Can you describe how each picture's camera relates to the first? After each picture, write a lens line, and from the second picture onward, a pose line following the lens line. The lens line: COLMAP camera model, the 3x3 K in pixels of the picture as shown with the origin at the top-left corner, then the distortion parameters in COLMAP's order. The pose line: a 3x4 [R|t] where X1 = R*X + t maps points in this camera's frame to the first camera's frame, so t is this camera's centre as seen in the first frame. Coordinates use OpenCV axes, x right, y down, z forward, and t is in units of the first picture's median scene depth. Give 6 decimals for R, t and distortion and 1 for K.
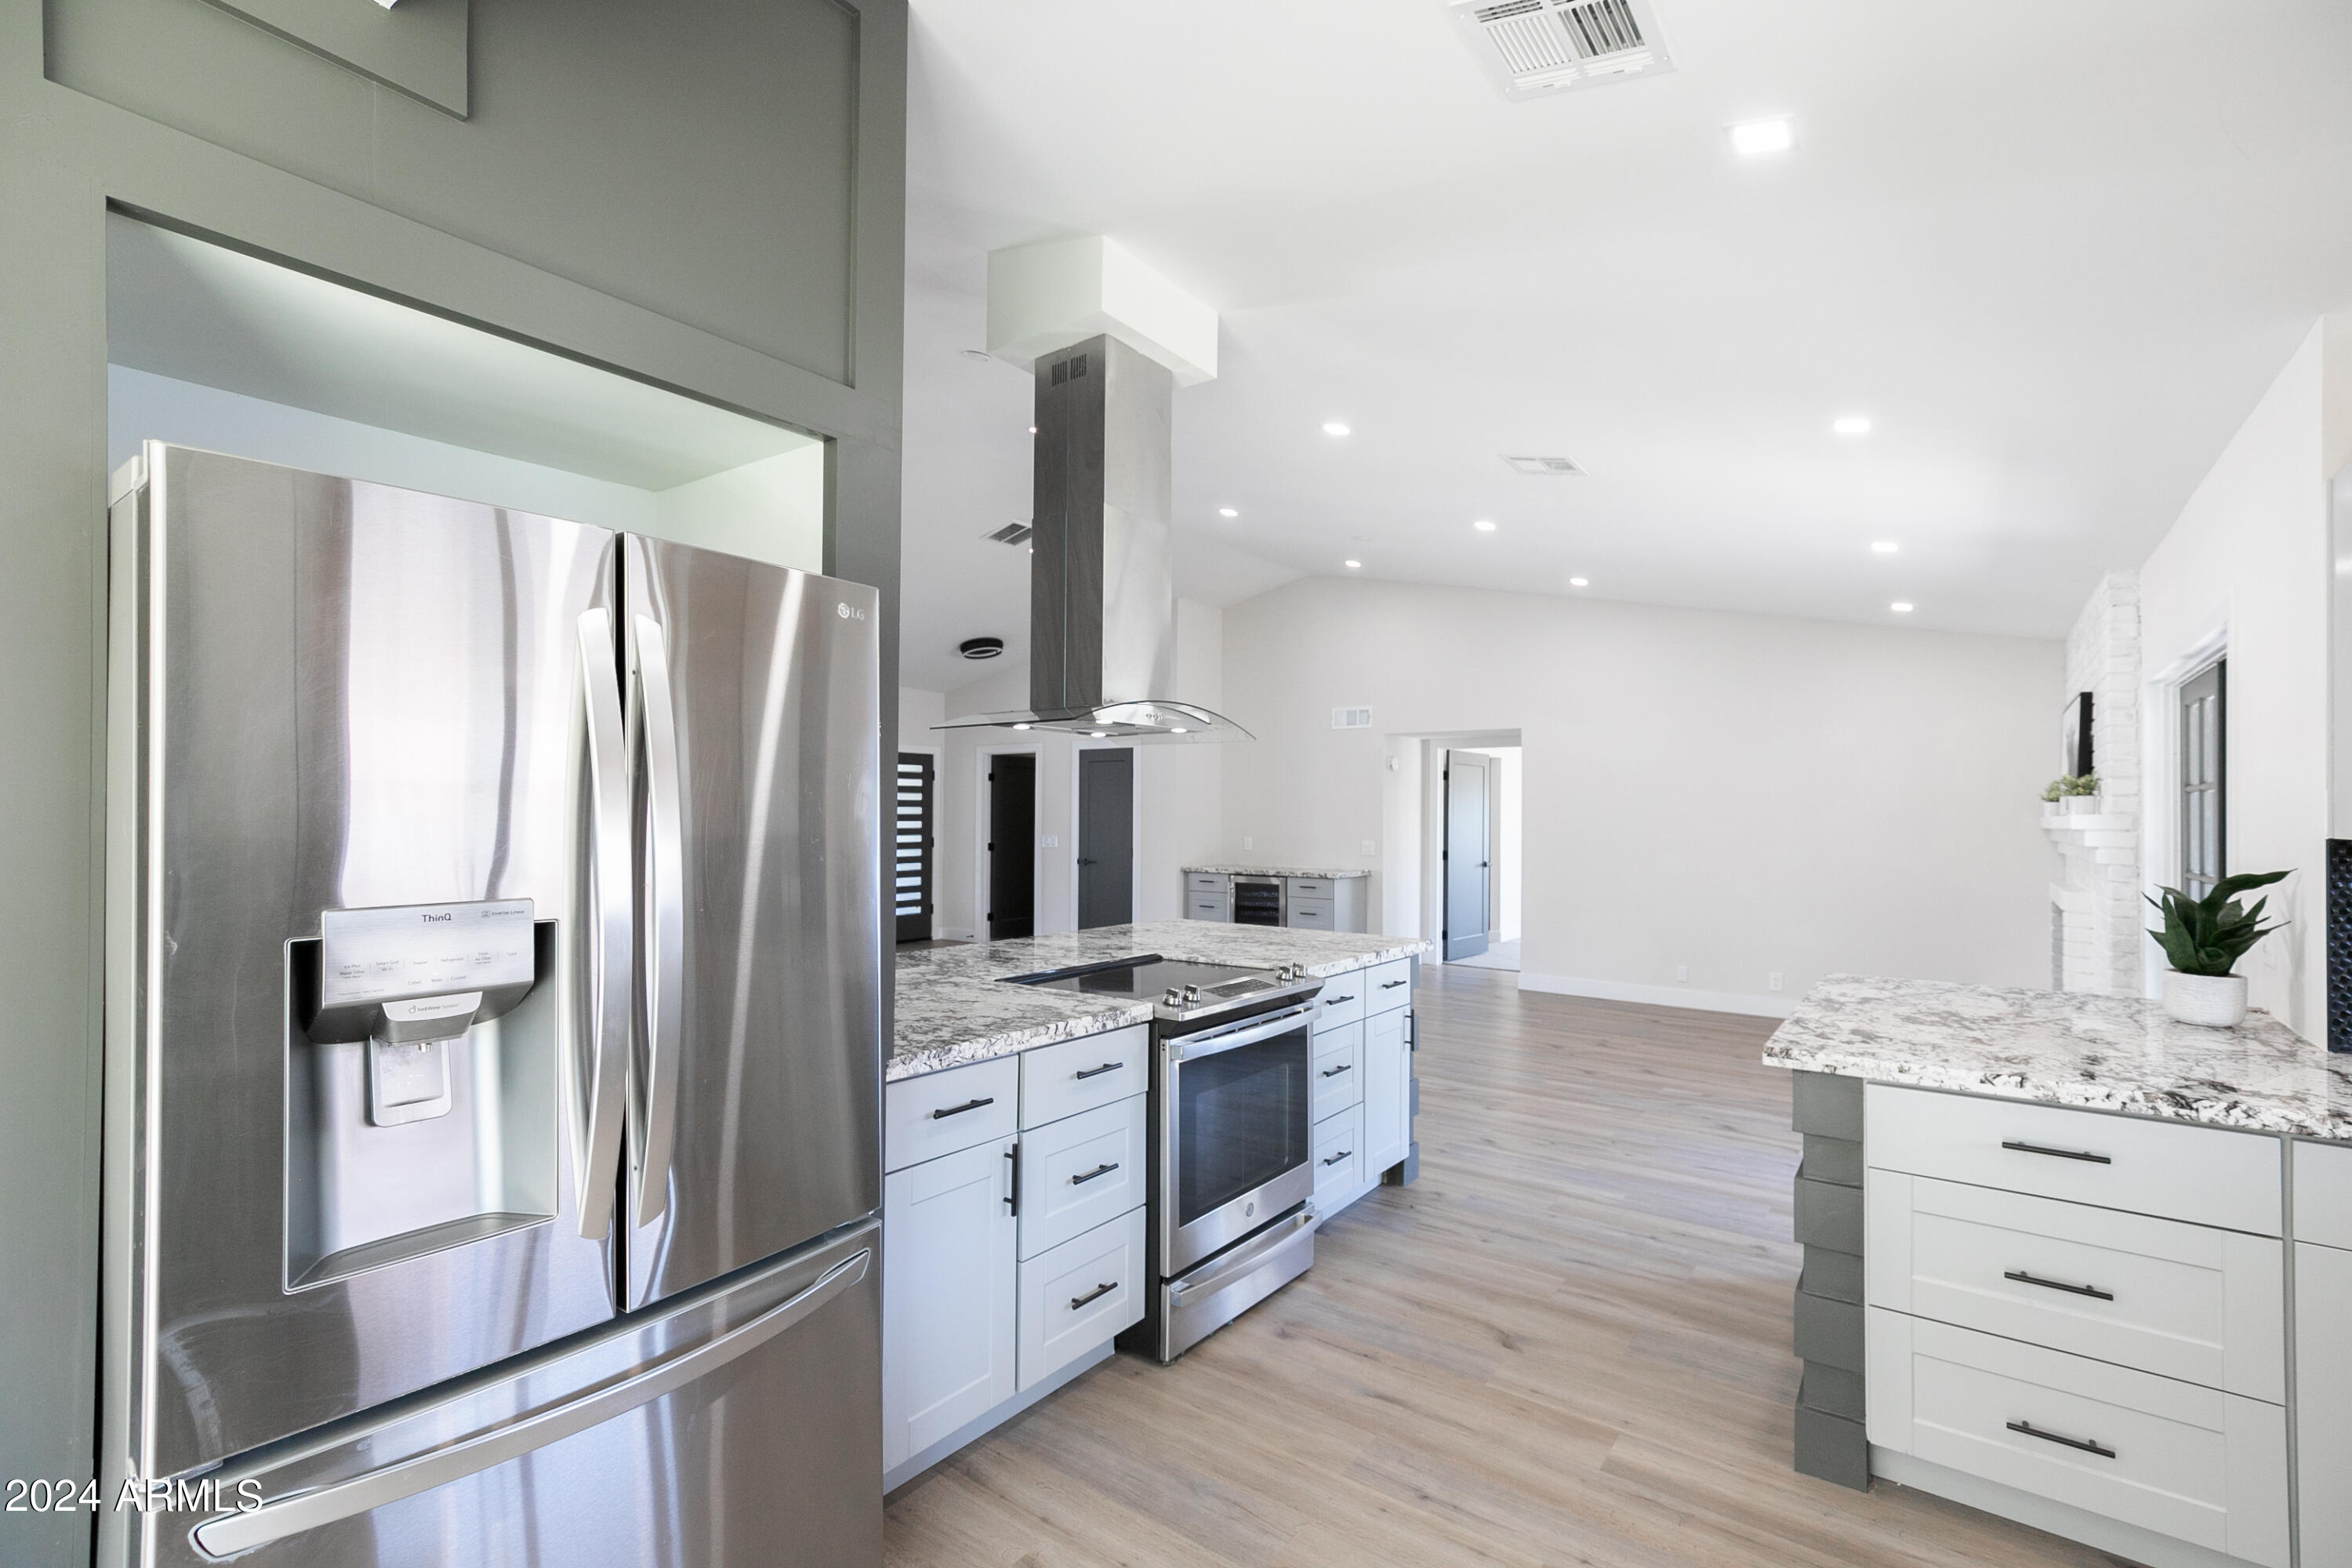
lens RADIAL K [[1056.9, 0, 1177.9], [0, 1056.9, 799.2], [0, 0, 1]] dist [0.008251, 0.002028]
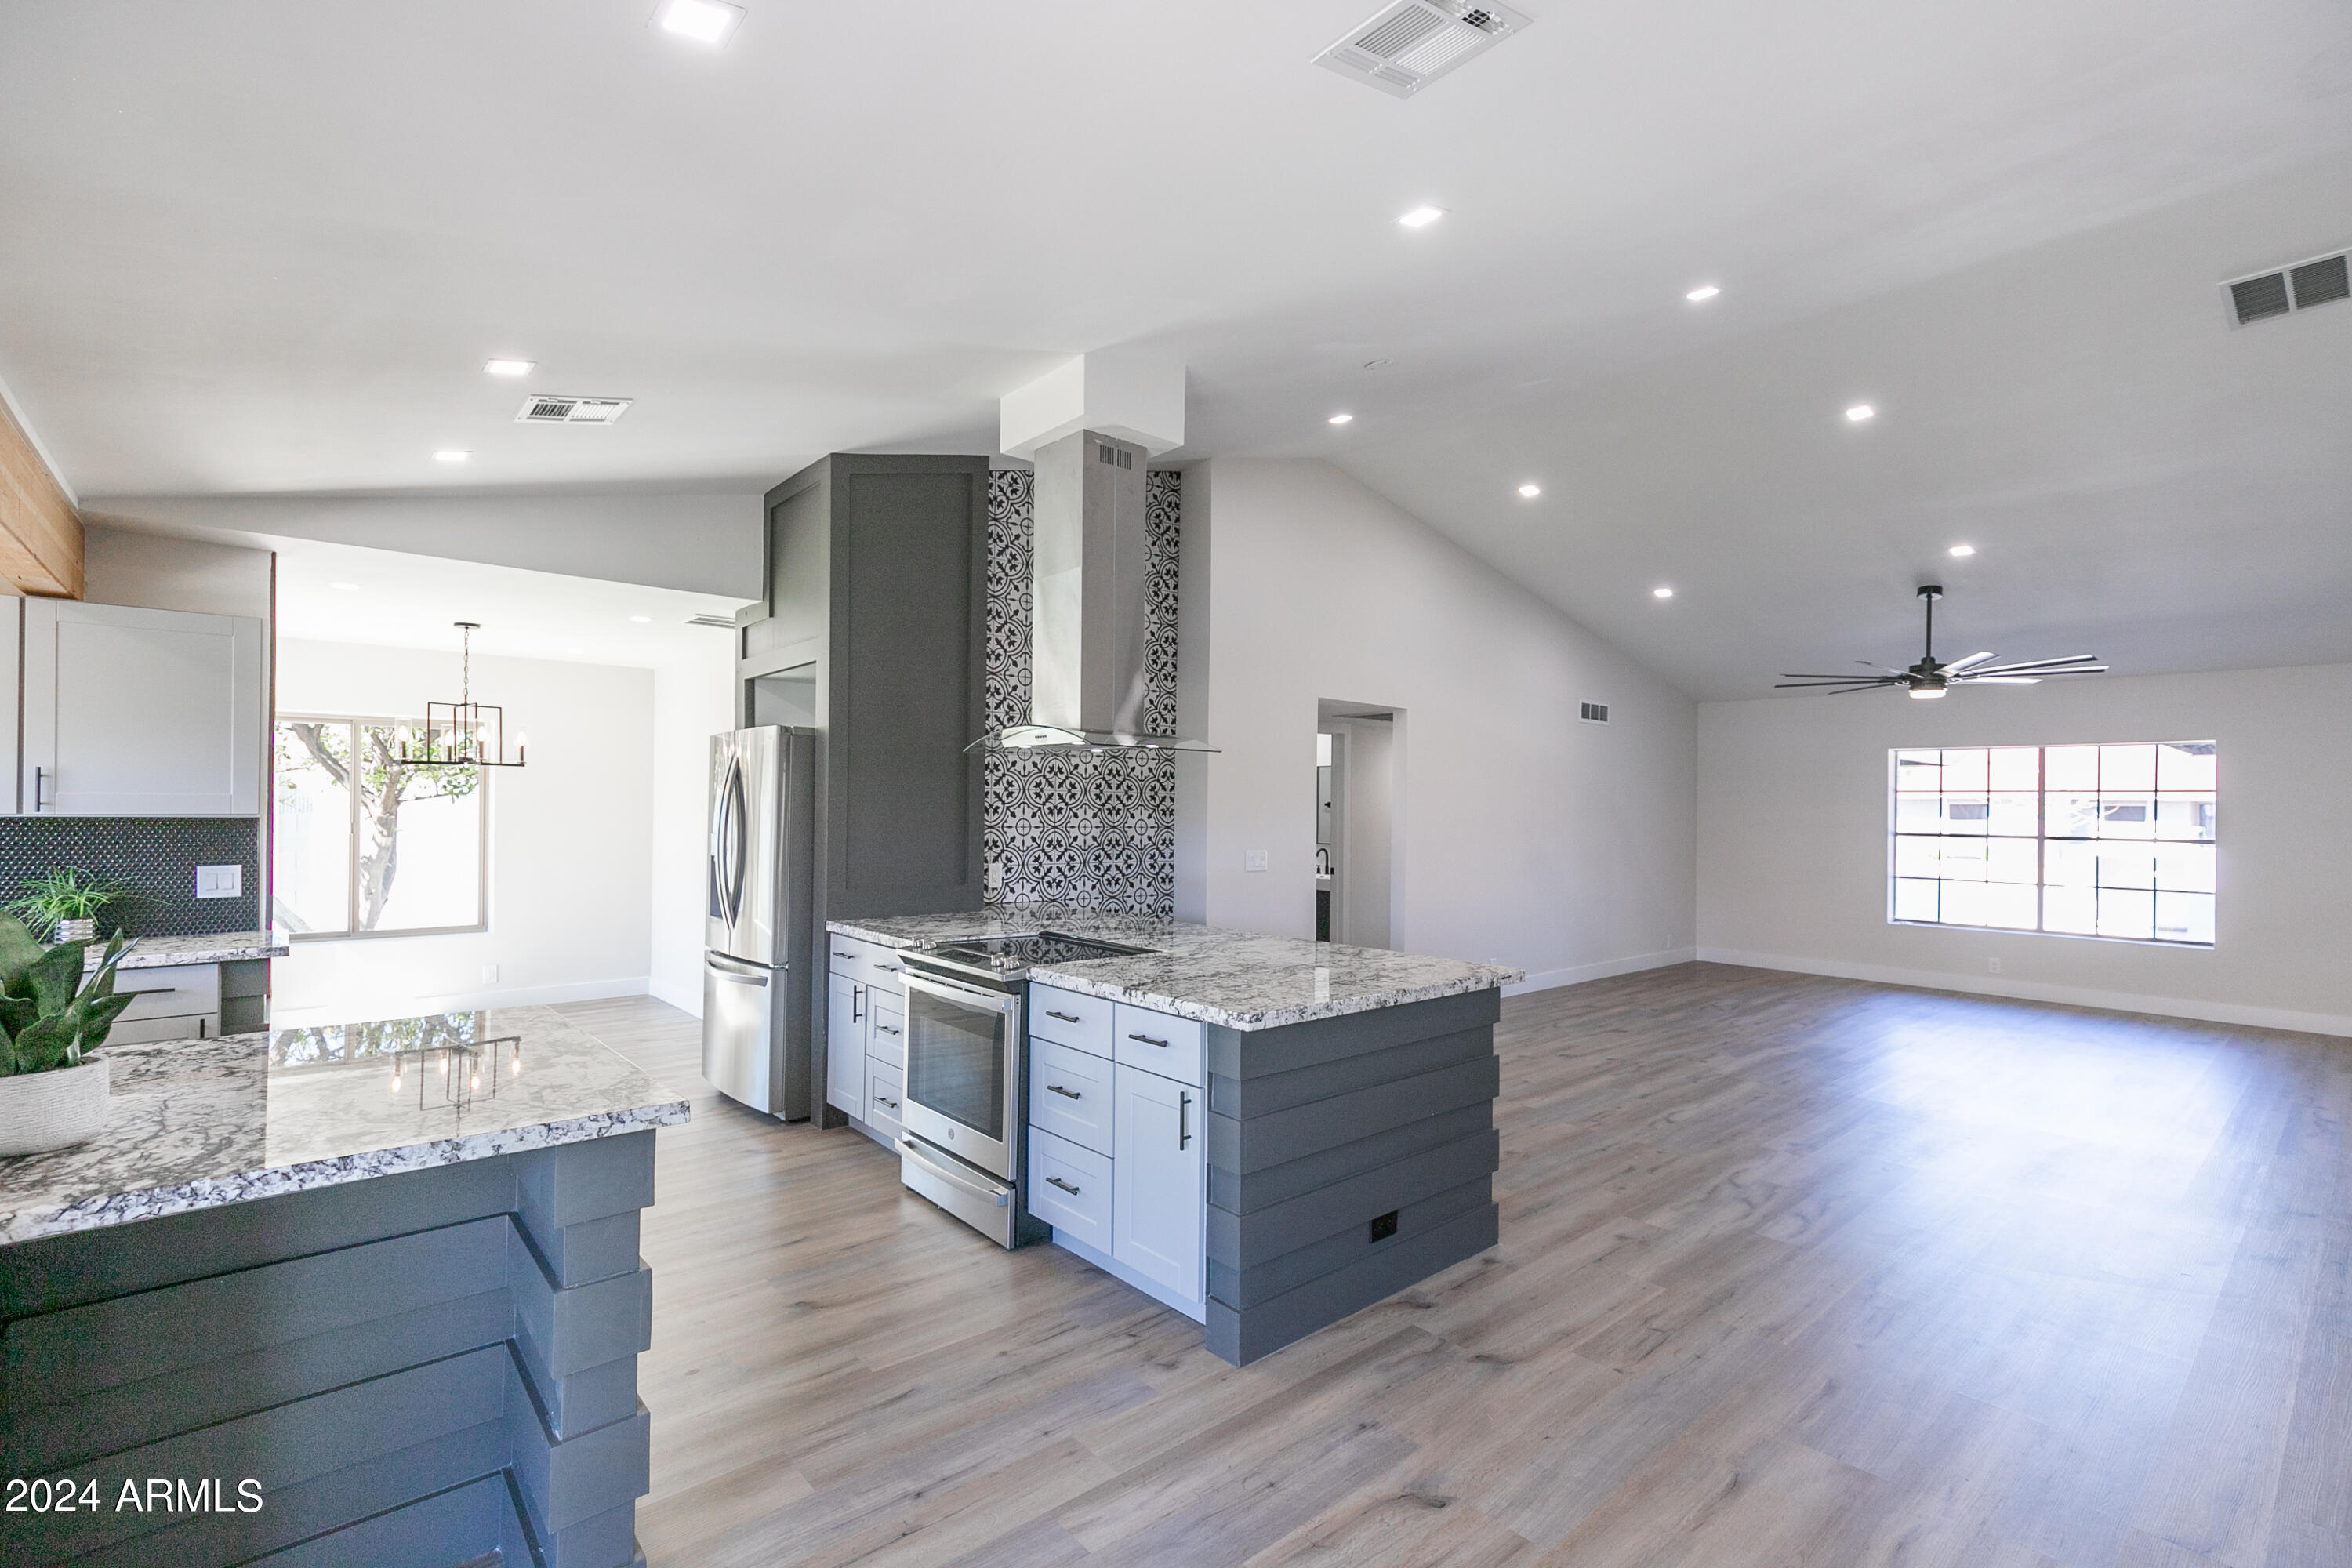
lens RADIAL K [[1056.9, 0, 1176.7], [0, 1056.9, 795.4], [0, 0, 1]] dist [0.008251, 0.002028]
pose [[-0.217608, -0.019170, -0.975848, 1.103003], [0.000539, 0.999805, -0.019761, 0.012948], [0.976036, -0.004826, -0.217556, 1.370805]]
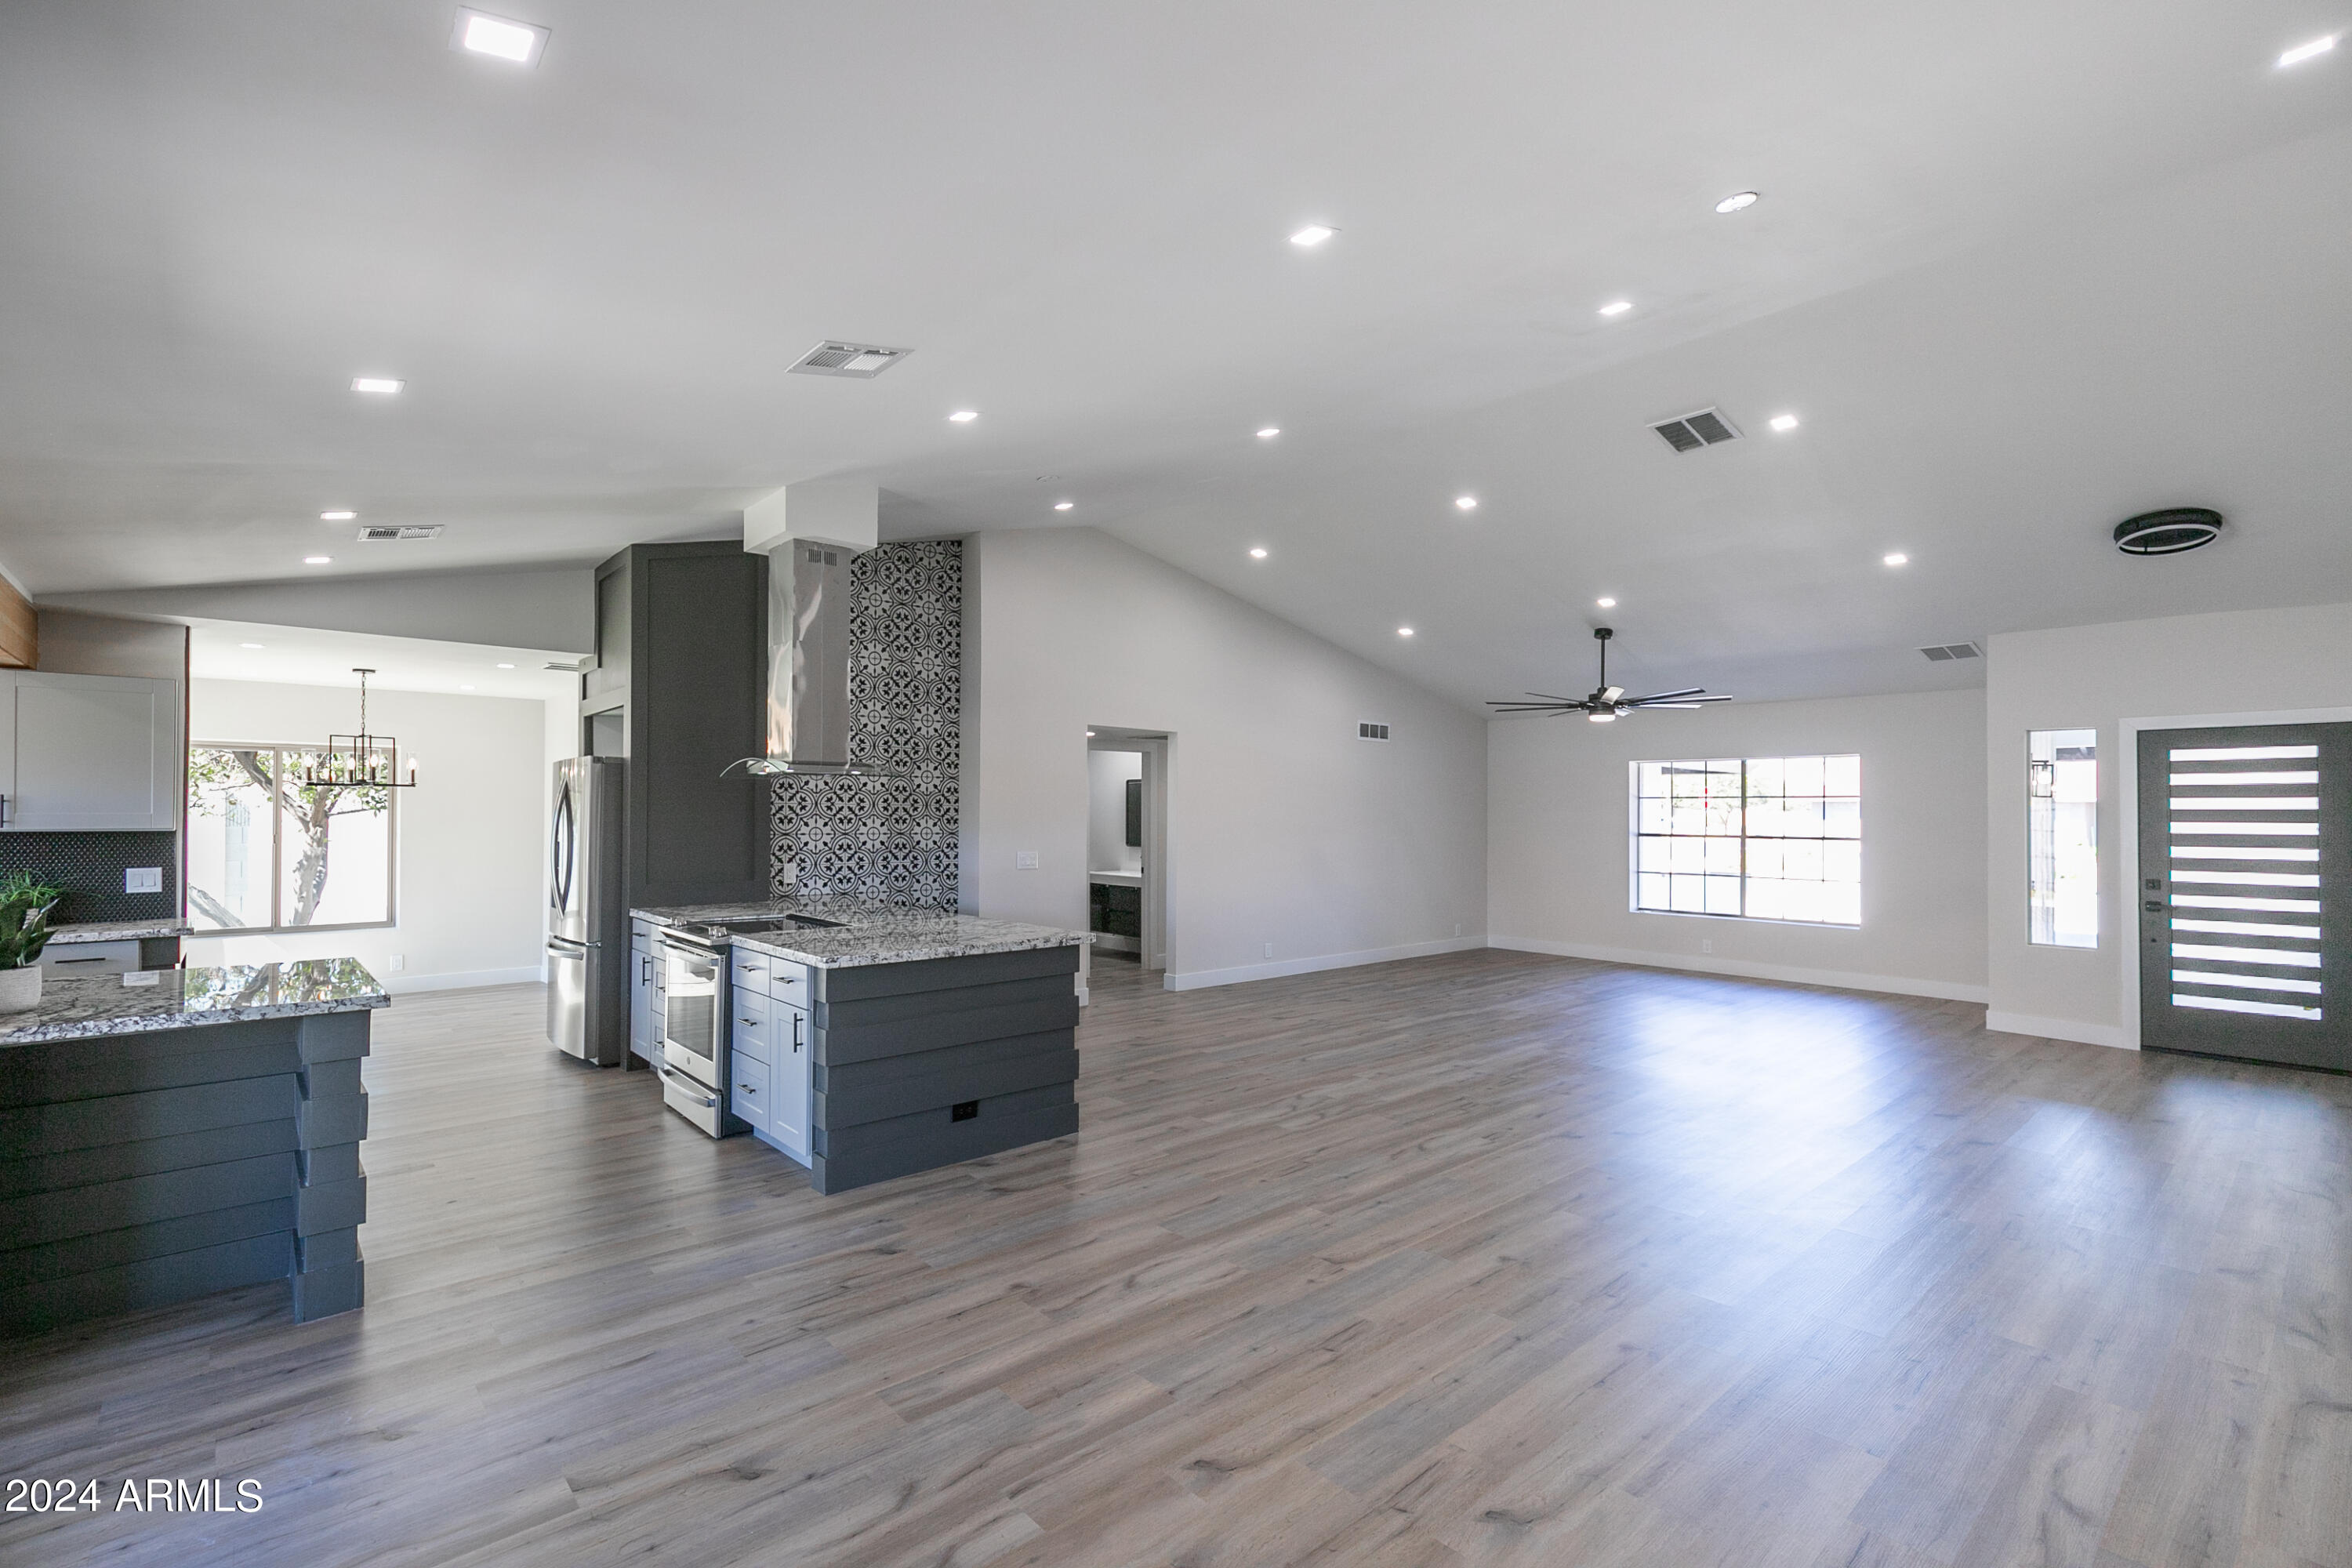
lens RADIAL K [[1056.9, 0, 1176.7], [0, 1056.9, 796.1], [0, 0, 1]] dist [0.008251, 0.002028]
pose [[-0.204002, -0.022757, -0.978706, 1.409087], [0.007478, 0.999664, -0.024803, 0.012397], [0.978942, -0.012378, -0.203763, 1.891163]]
